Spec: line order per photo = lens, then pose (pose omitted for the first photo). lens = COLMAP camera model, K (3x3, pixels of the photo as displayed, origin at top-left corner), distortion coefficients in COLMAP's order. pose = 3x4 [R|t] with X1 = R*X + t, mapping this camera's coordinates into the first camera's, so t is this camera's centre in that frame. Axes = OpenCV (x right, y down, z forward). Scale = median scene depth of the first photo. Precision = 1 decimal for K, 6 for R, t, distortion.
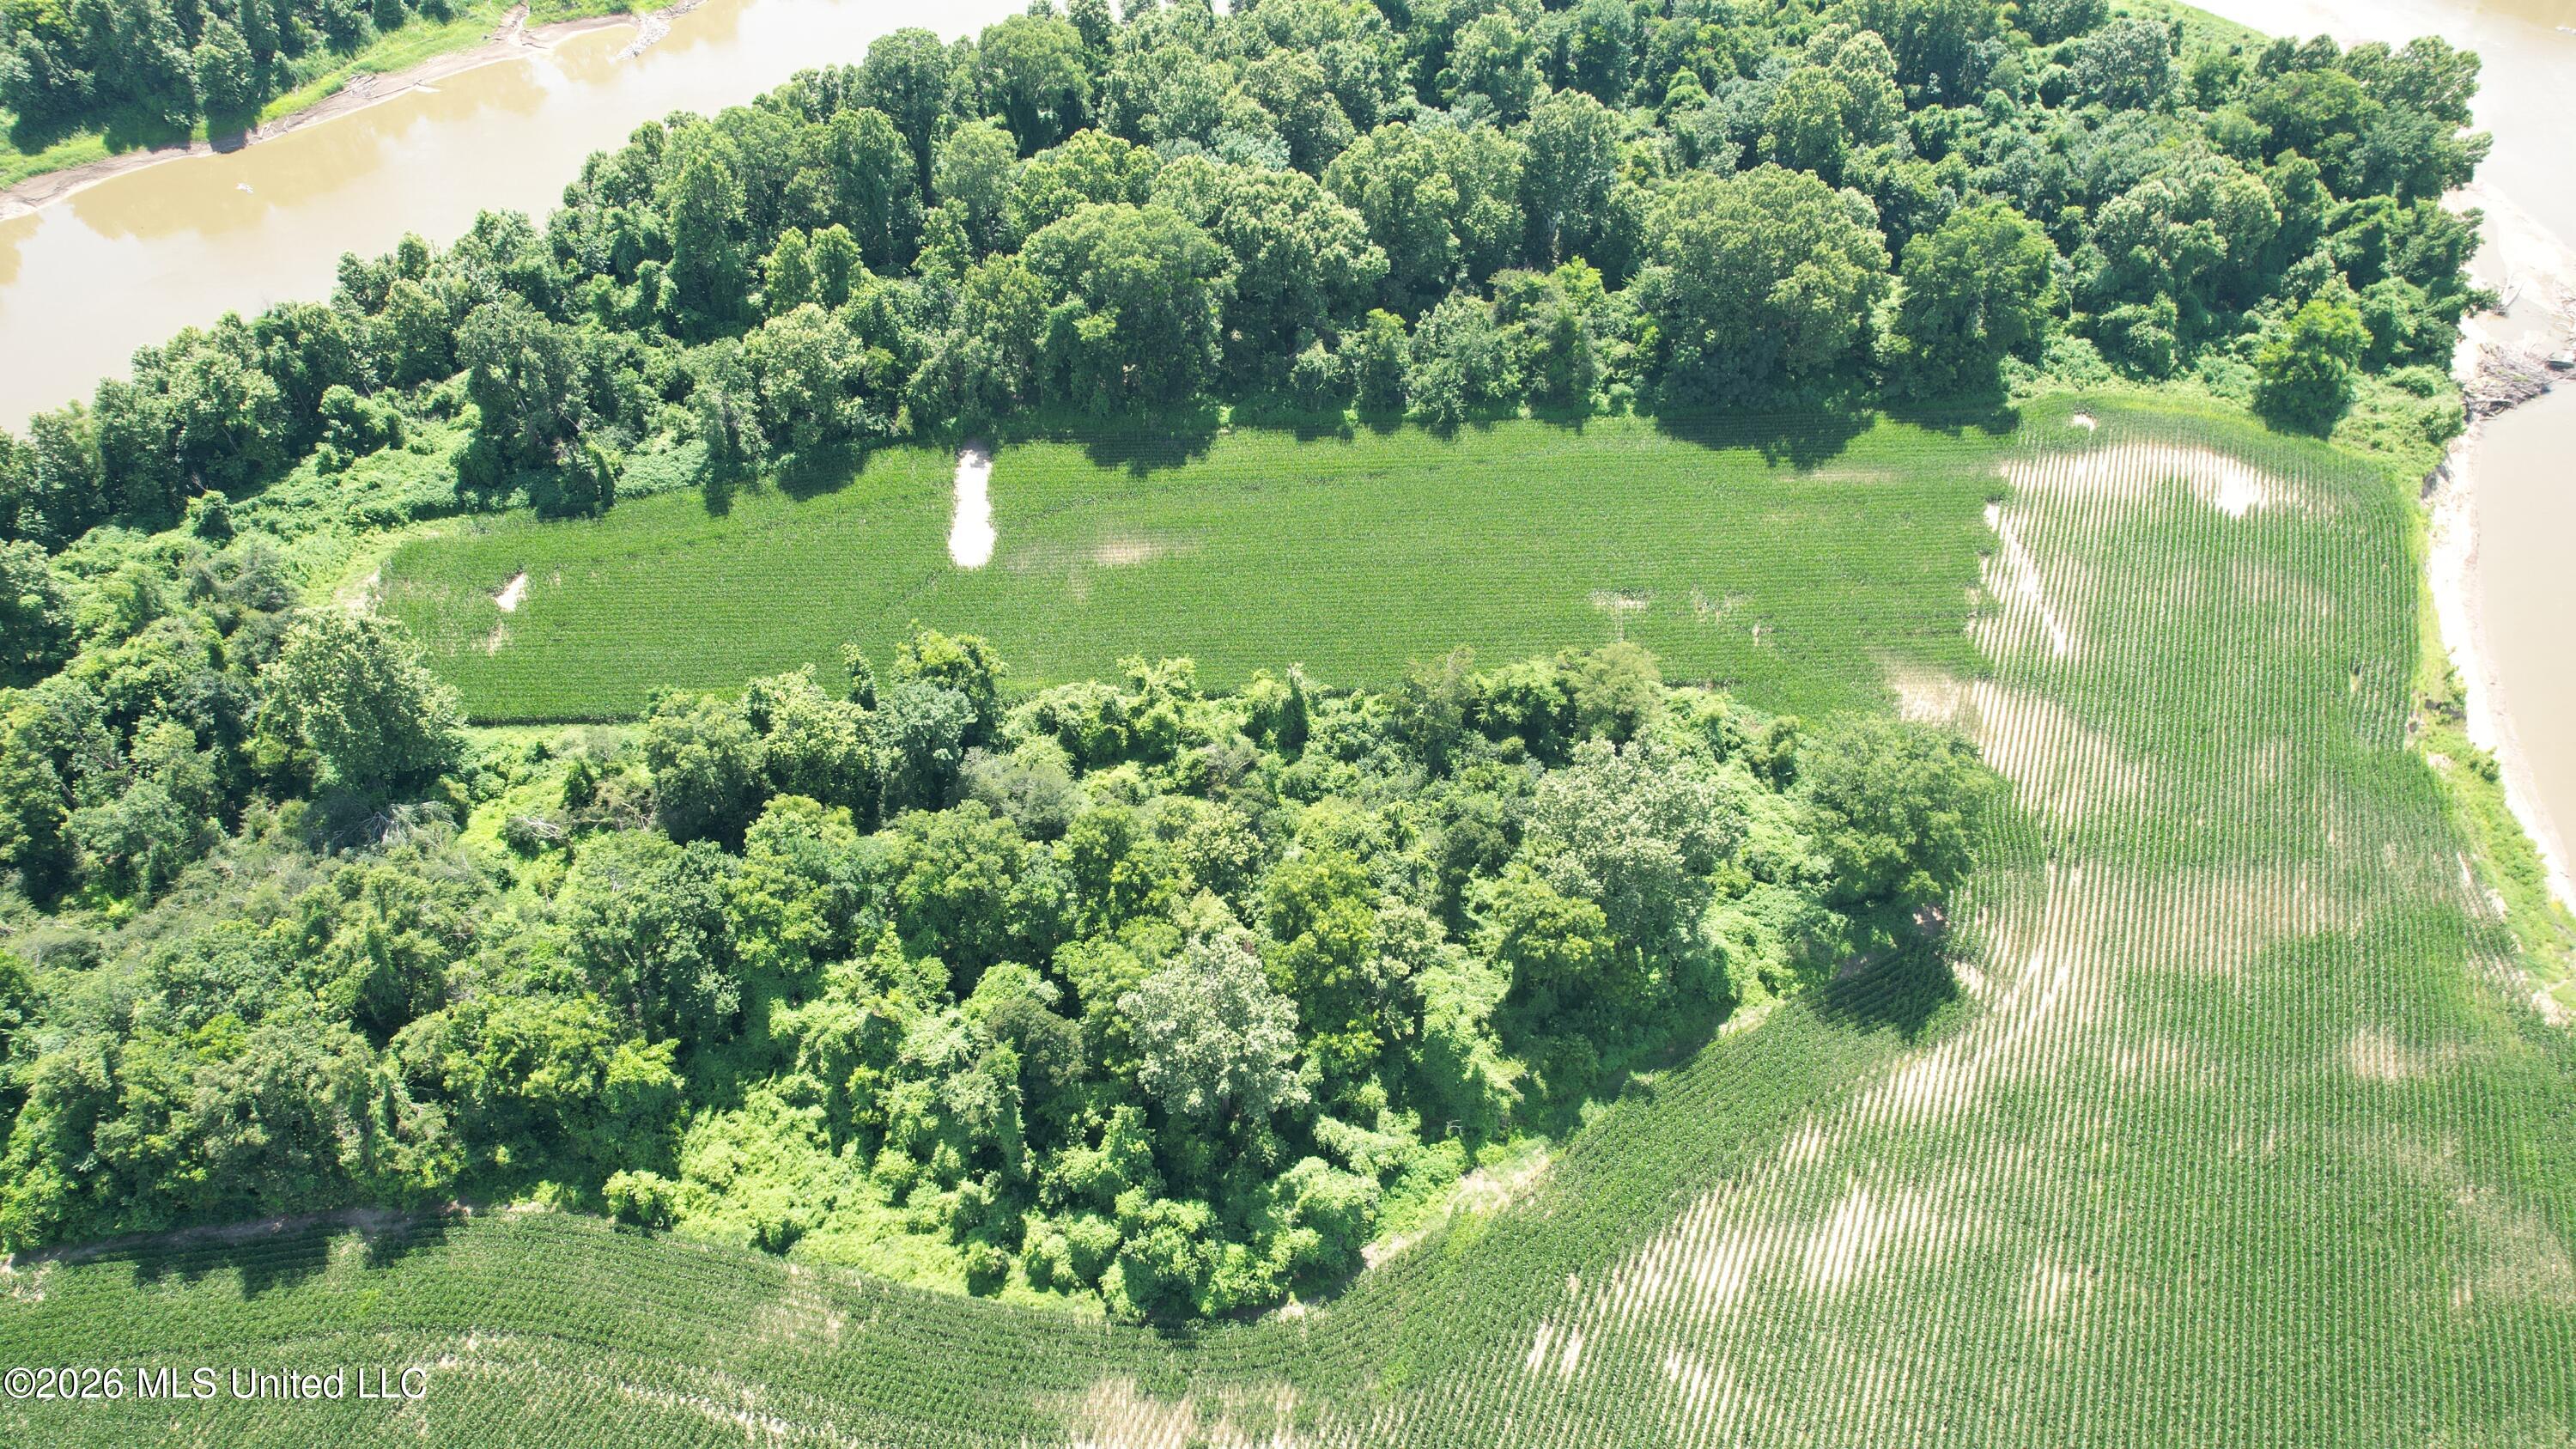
lens RADIAL K [[1644.8, 0, 1292.4], [0, 1644.8, 708.4], [0, 0, 1]] dist [-0.078237, 0.072452]
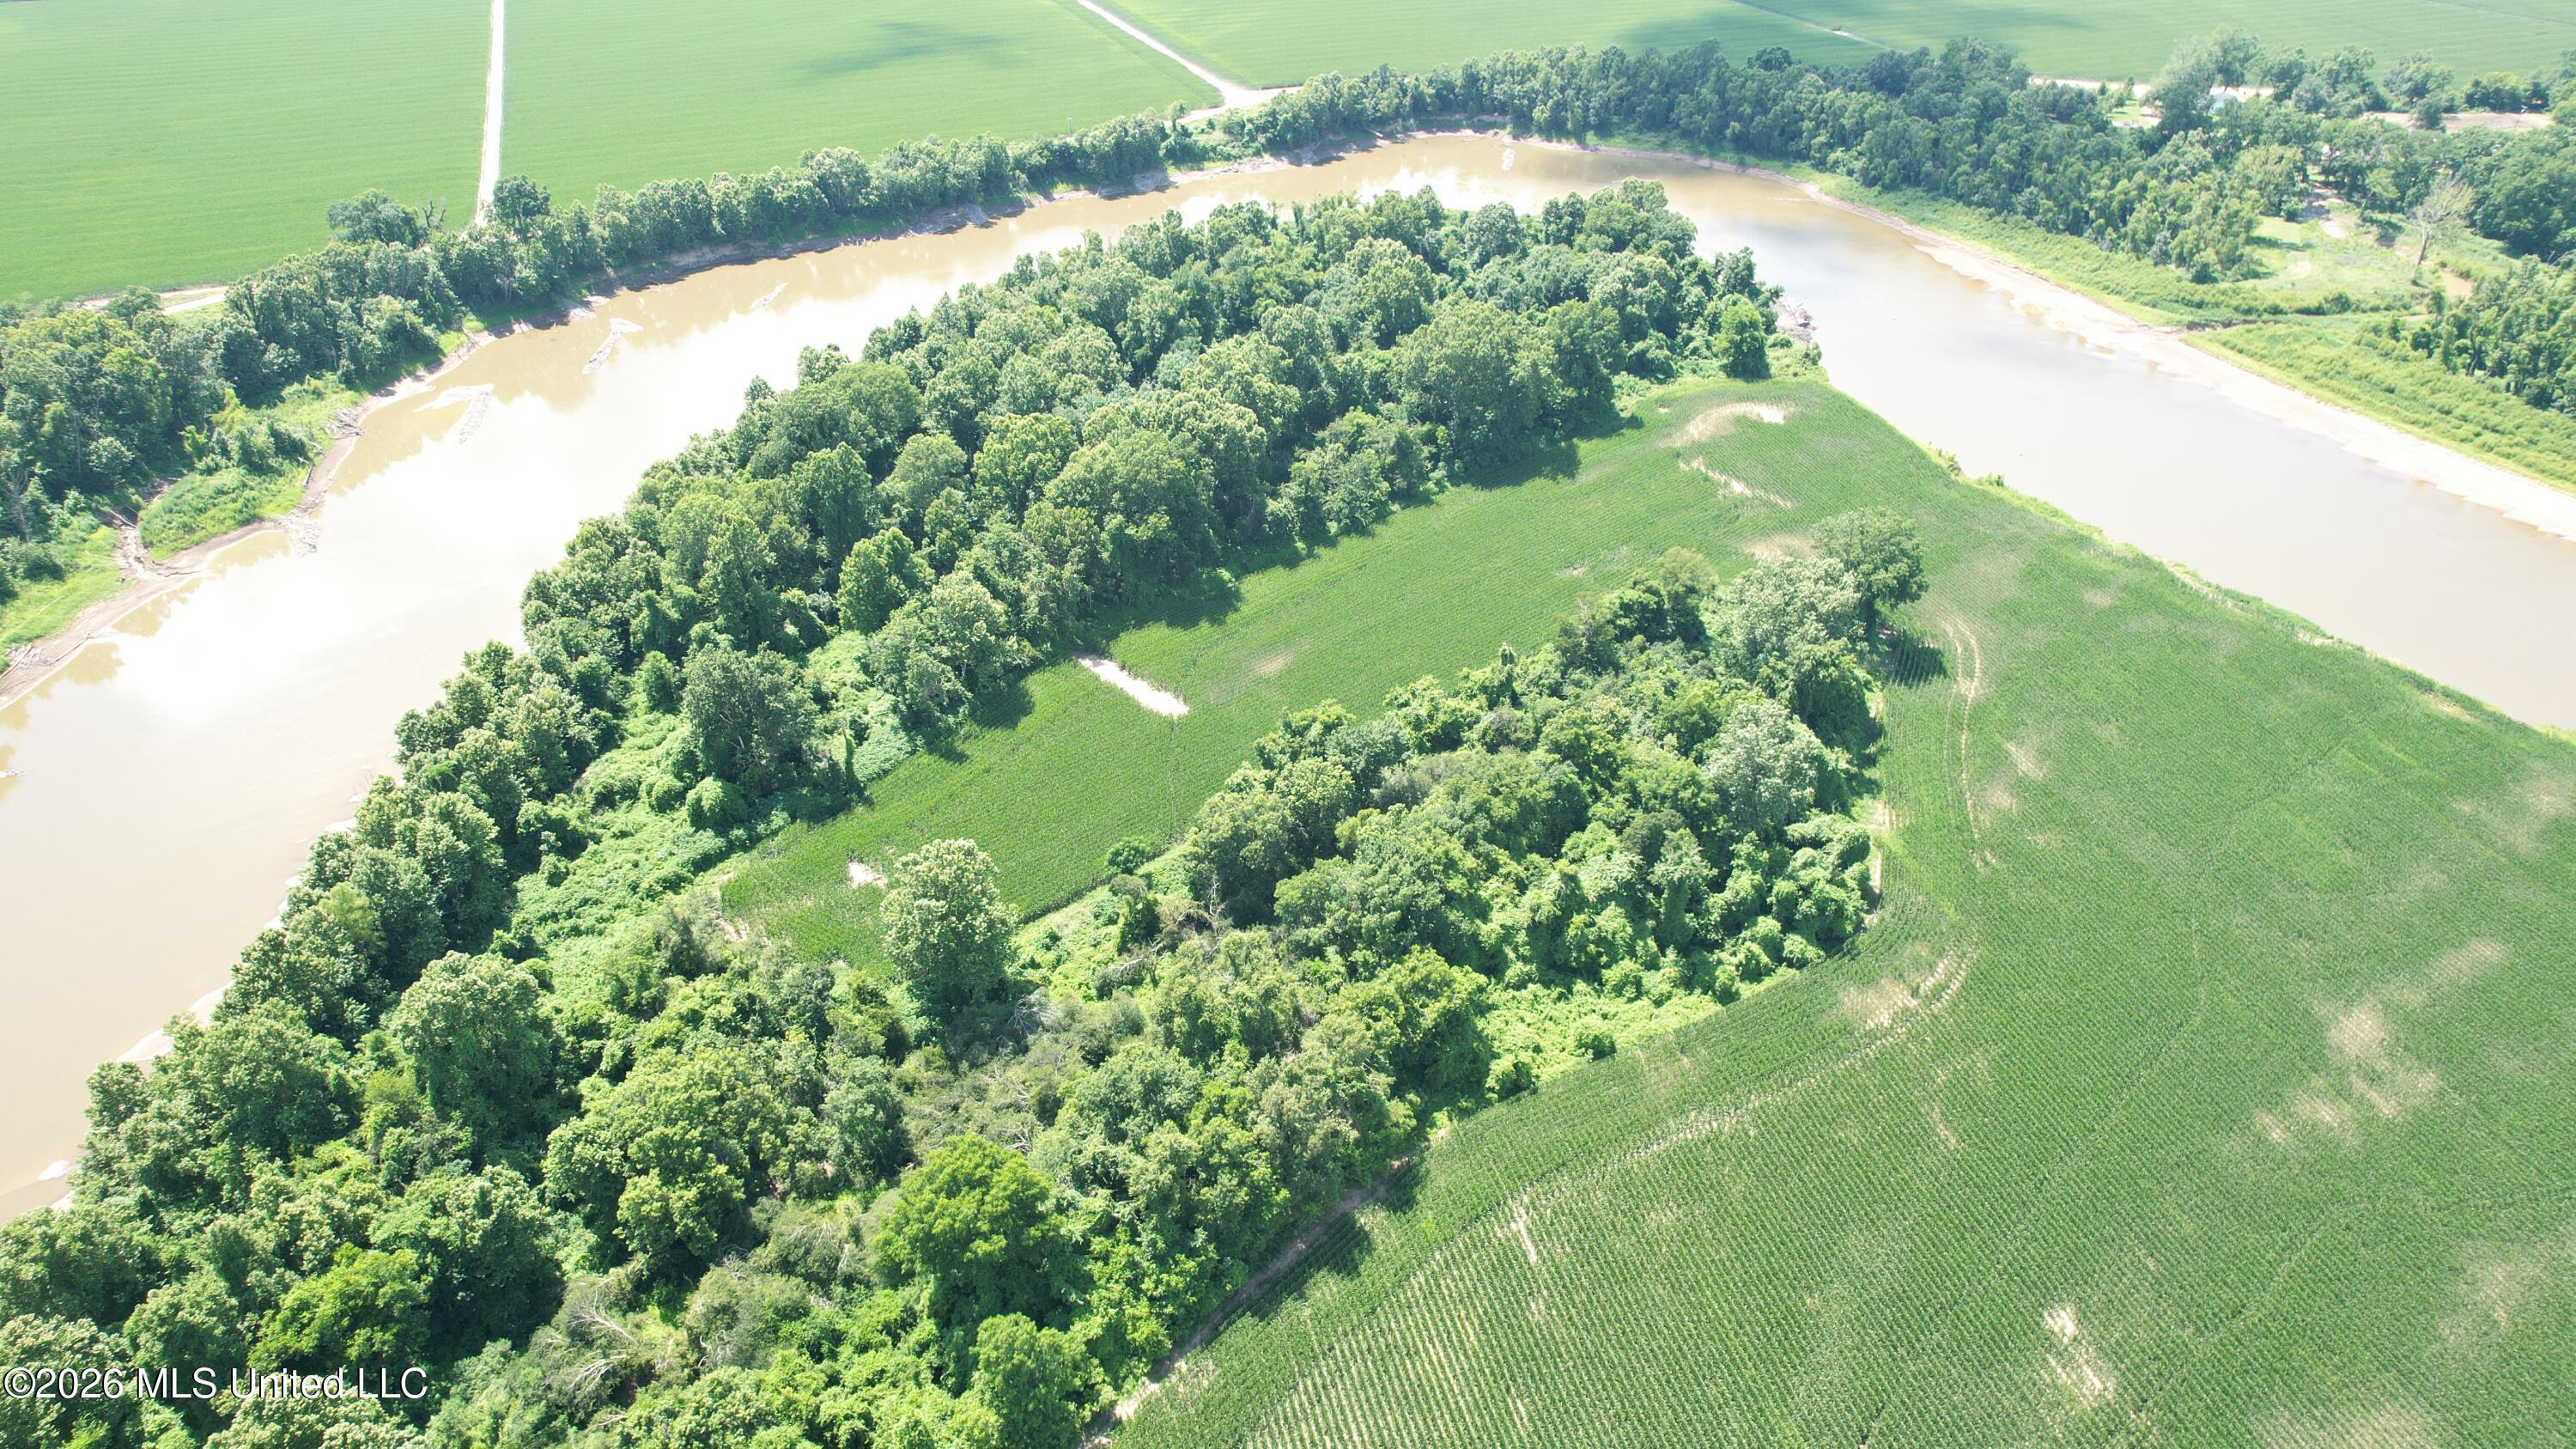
lens RADIAL K [[1635.8, 0, 1290.1], [0, 1635.8, 733.1], [0, 0, 1]] dist [-0.076517, 0.068762]
pose [[0.773007, -0.351942, 0.527822, -0.764628], [0.454026, 0.888007, -0.072824, 0.050500], [-0.443080, 0.295939, 0.846227, -0.068844]]
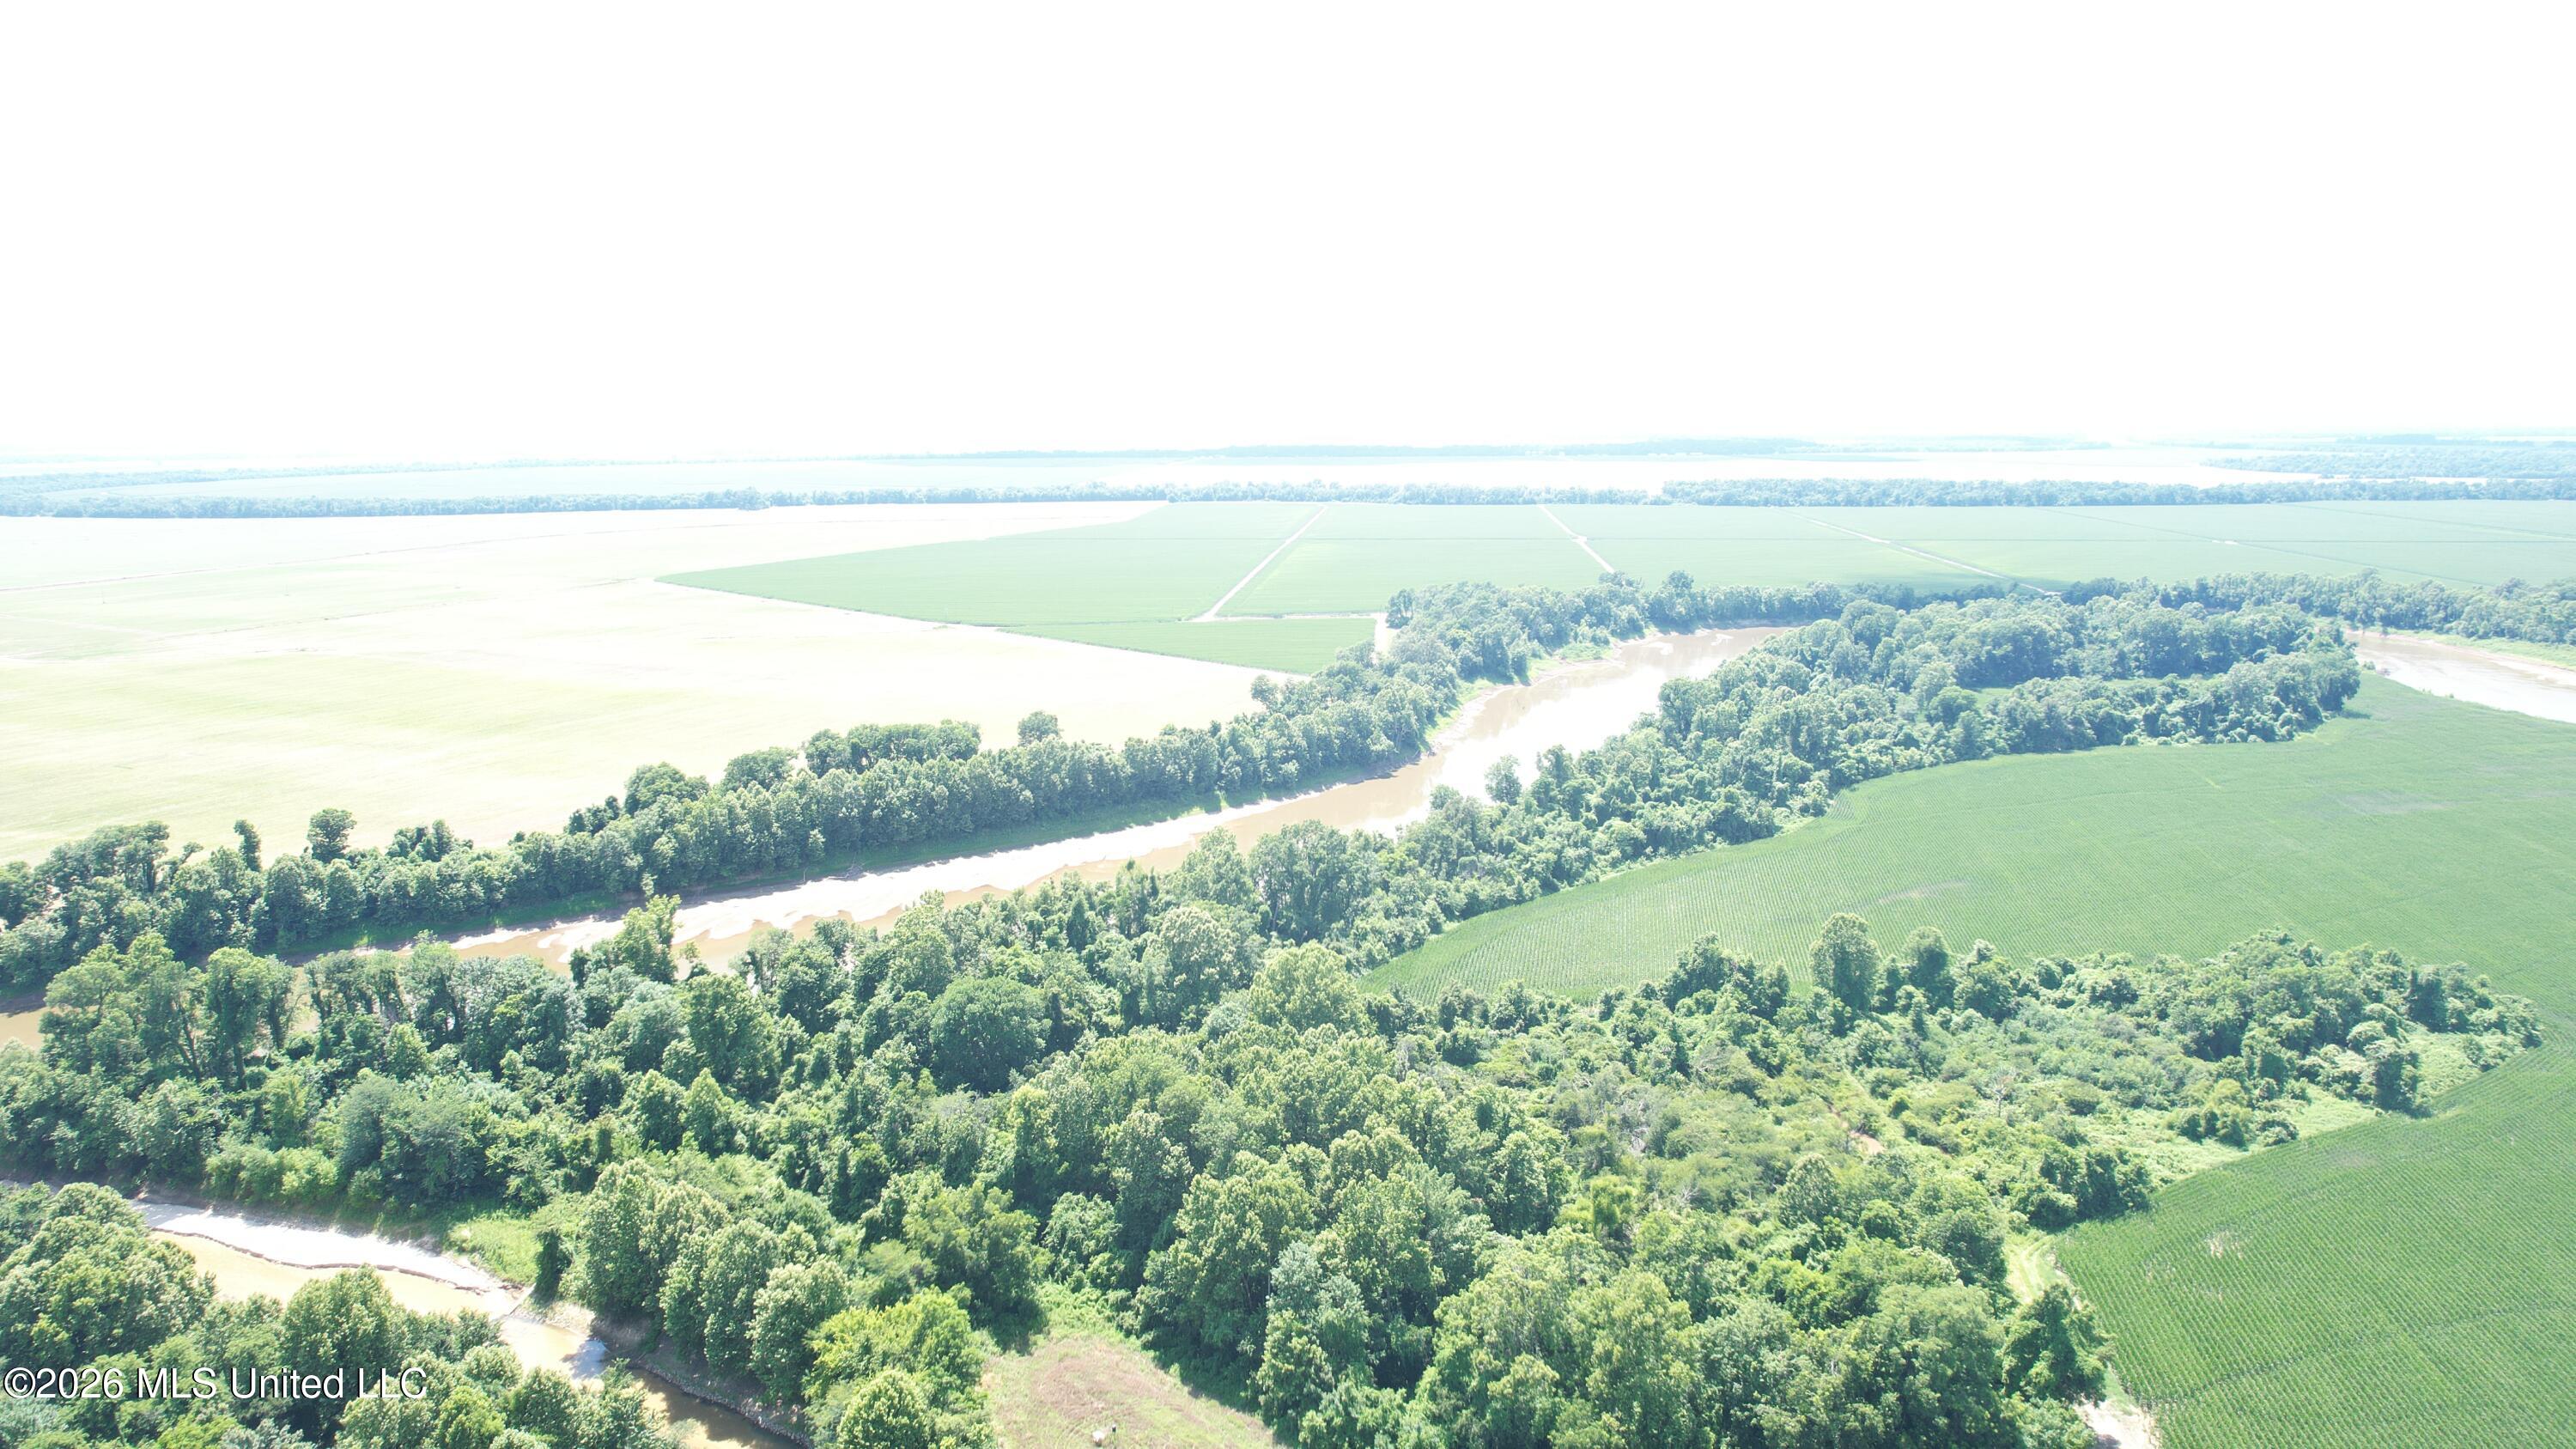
lens RADIAL K [[1635.8, 0, 1290.1], [0, 1635.8, 733.1], [0, 0, 1]] dist [-0.076517, 0.068762]
pose [[0.976284, -0.050655, 0.210486, -2.128654], [0.161569, 0.817616, -0.552629, 1.397096], [-0.144103, 0.573531, 0.806410, -1.216974]]
